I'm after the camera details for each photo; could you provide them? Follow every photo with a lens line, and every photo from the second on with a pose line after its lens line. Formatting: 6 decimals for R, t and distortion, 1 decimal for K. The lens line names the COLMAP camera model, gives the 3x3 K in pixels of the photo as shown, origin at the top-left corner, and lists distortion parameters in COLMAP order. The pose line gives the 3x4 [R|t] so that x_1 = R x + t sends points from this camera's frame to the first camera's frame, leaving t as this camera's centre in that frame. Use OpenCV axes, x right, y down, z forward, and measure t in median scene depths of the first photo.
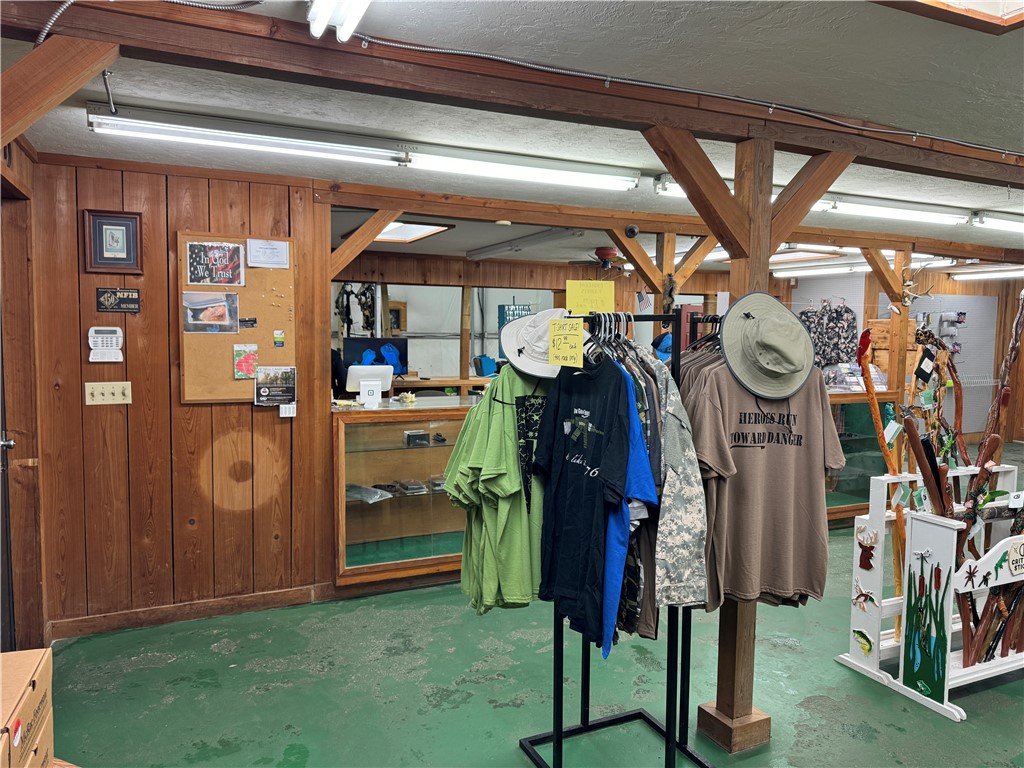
lens RADIAL K [[722.5, 0, 512.0], [0, 722.5, 384.0], [0, 0, 1]] dist [0.121636, -0.186381]
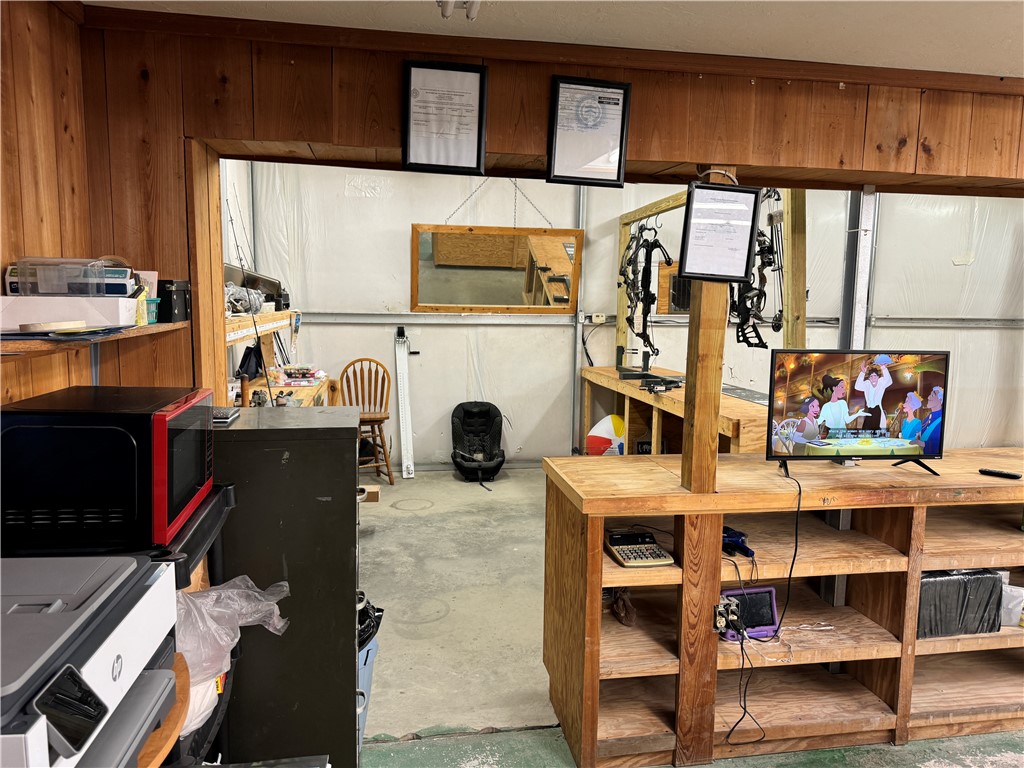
lens RADIAL K [[723.1, 0, 497.5], [0, 723.1, 382.6], [0, 0, 1]] dist [-0.032570, 0.005068]
pose [[0.961407, 0.027251, -0.273778, -0.221655], [-0.017767, 0.999155, 0.037061, -0.049689], [0.274556, -0.030767, 0.961079, 0.541644]]
